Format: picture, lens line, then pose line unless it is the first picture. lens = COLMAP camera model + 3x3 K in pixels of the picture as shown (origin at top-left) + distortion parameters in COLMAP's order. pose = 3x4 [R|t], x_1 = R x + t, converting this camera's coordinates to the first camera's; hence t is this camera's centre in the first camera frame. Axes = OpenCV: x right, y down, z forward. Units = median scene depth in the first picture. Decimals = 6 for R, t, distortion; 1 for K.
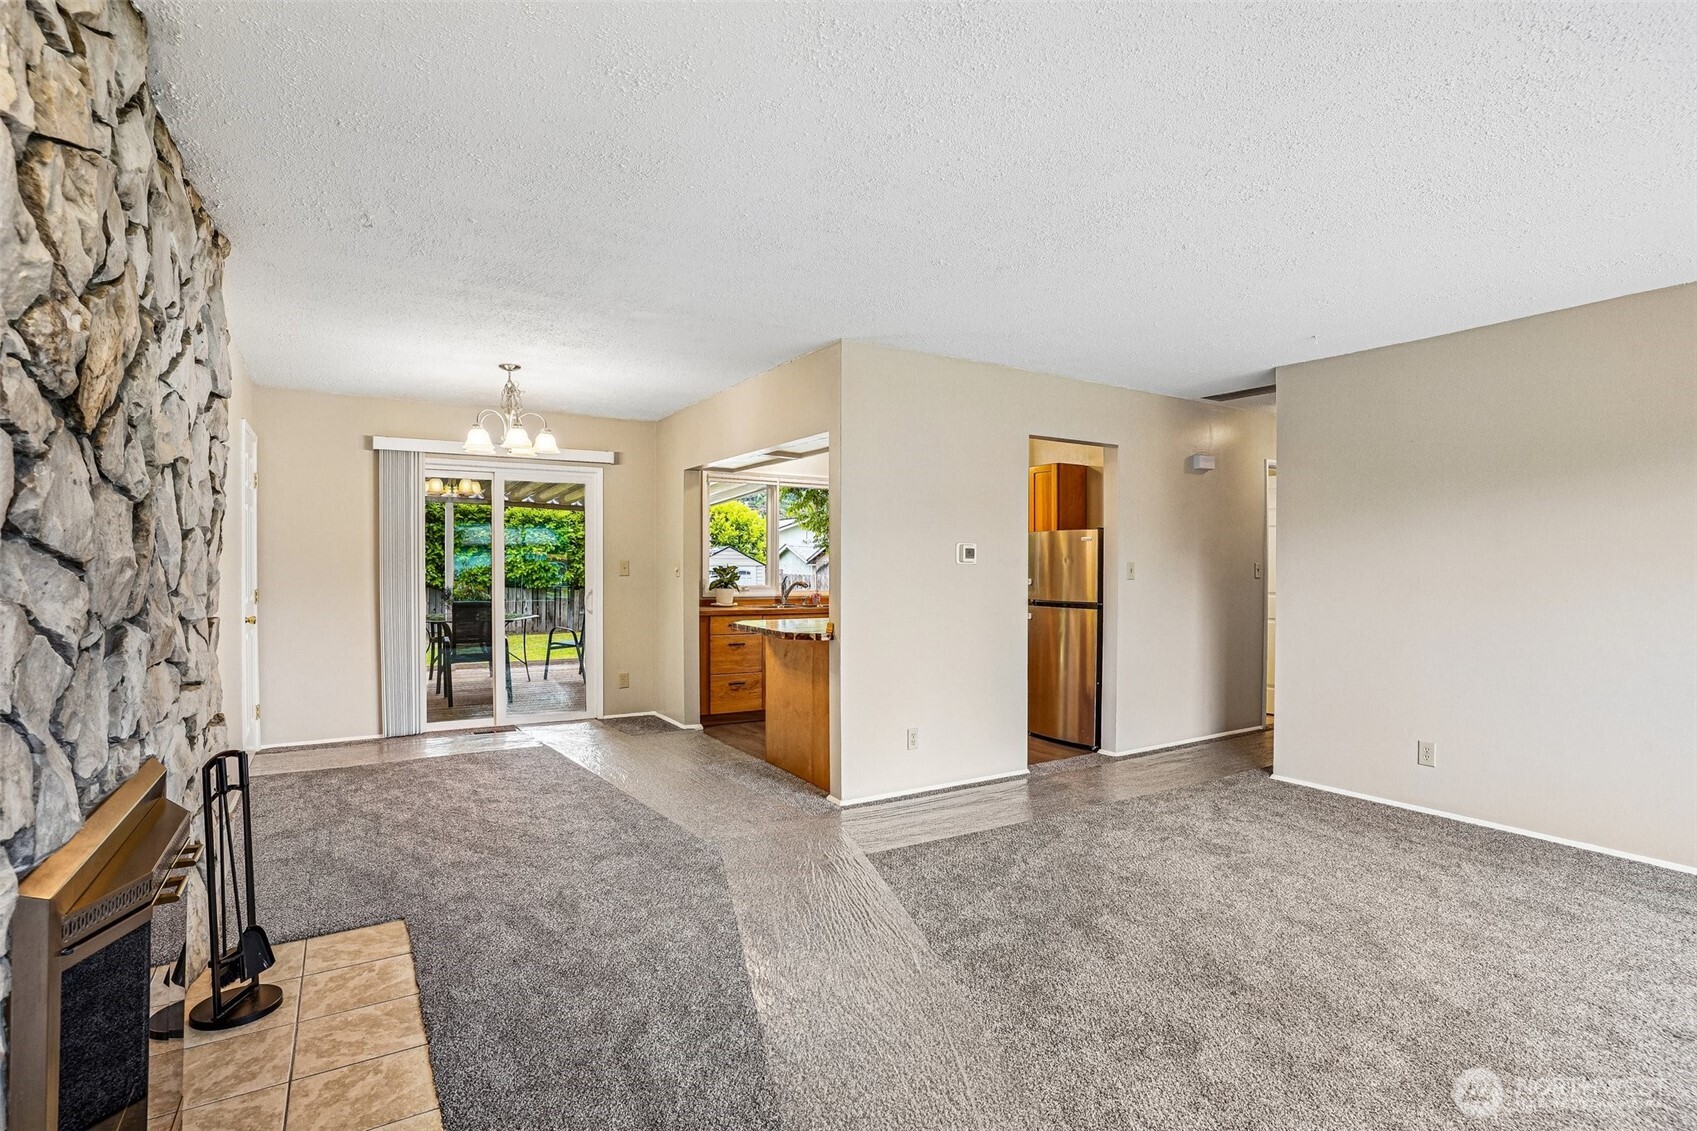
lens RADIAL K [[836.2, 0, 859.6], [0, 836.2, 571.2], [0, 0, 1]] dist [-0.057400, 0.028454]
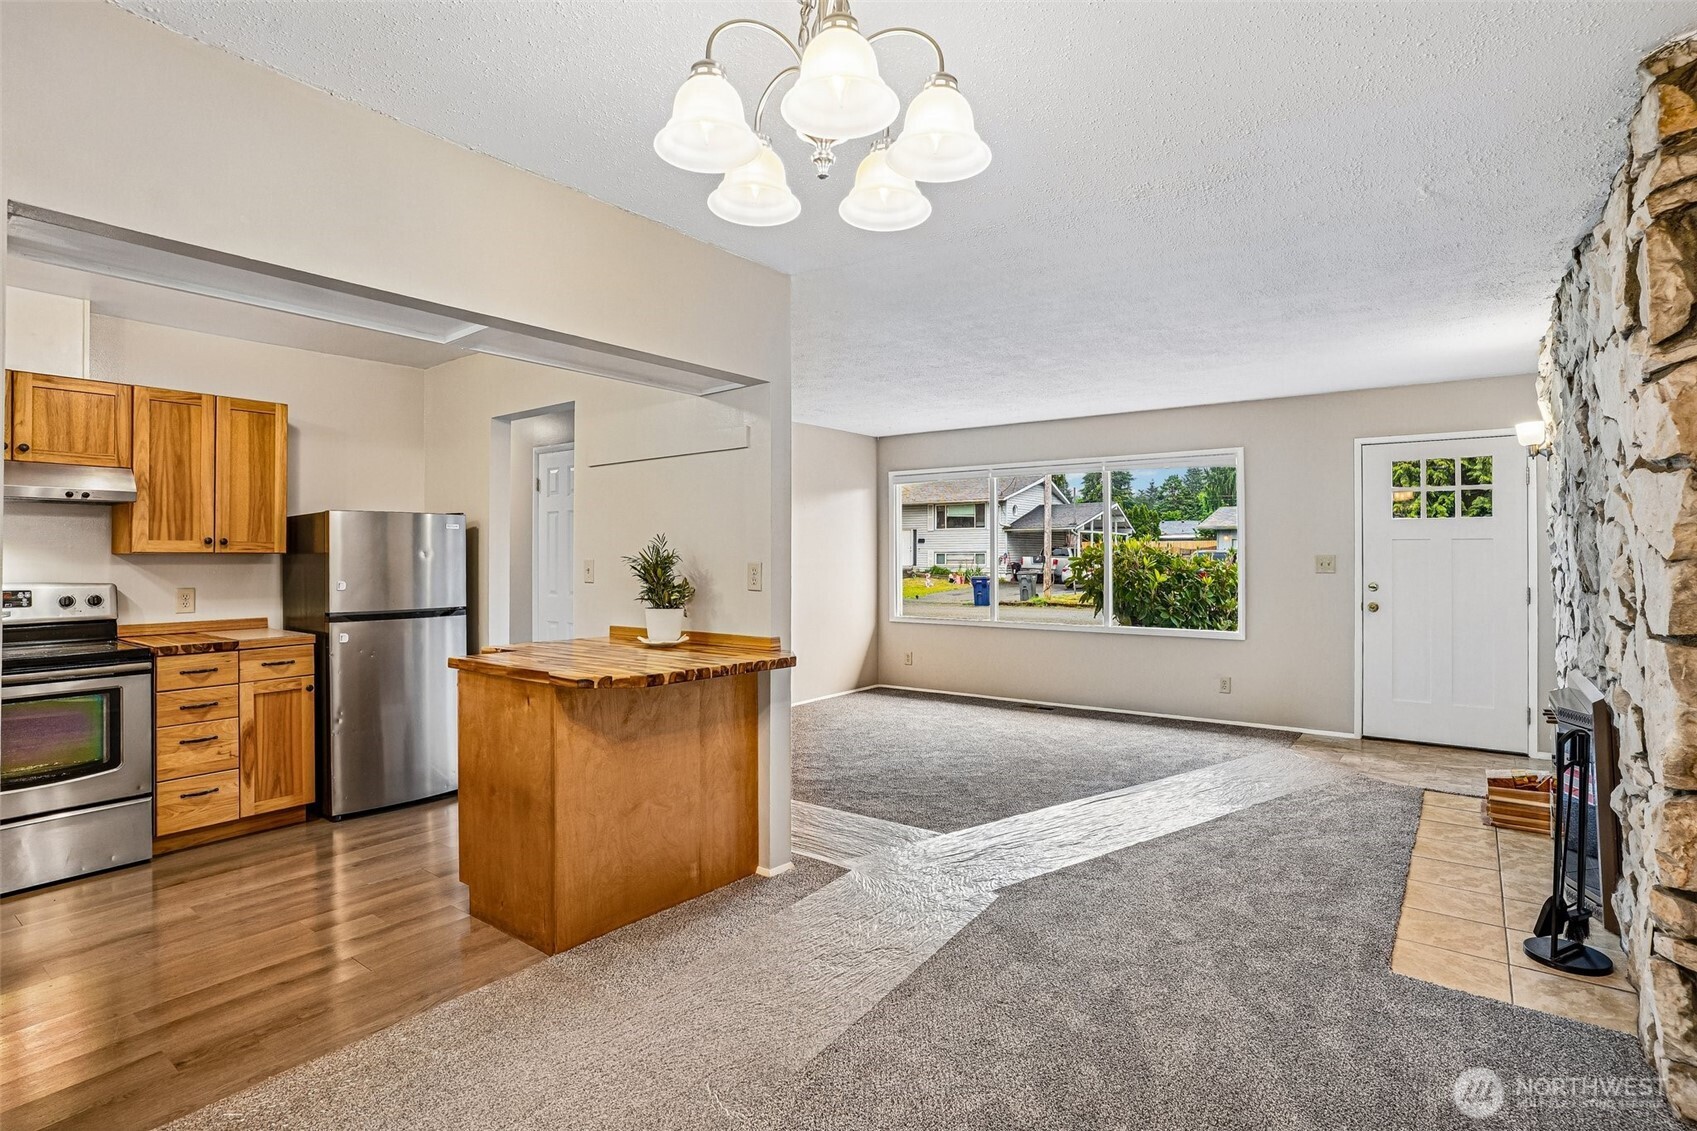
lens RADIAL K [[836.2, 0, 845.4], [0, 836.2, 549.2], [0, 0, 1]] dist [-0.057400, 0.028454]
pose [[-0.353361, 0.006786, 0.935462, -0.574123], [0.008735, 0.999954, -0.003955, -0.011096], [-0.935446, 0.006774, -0.353404, 0.910215]]
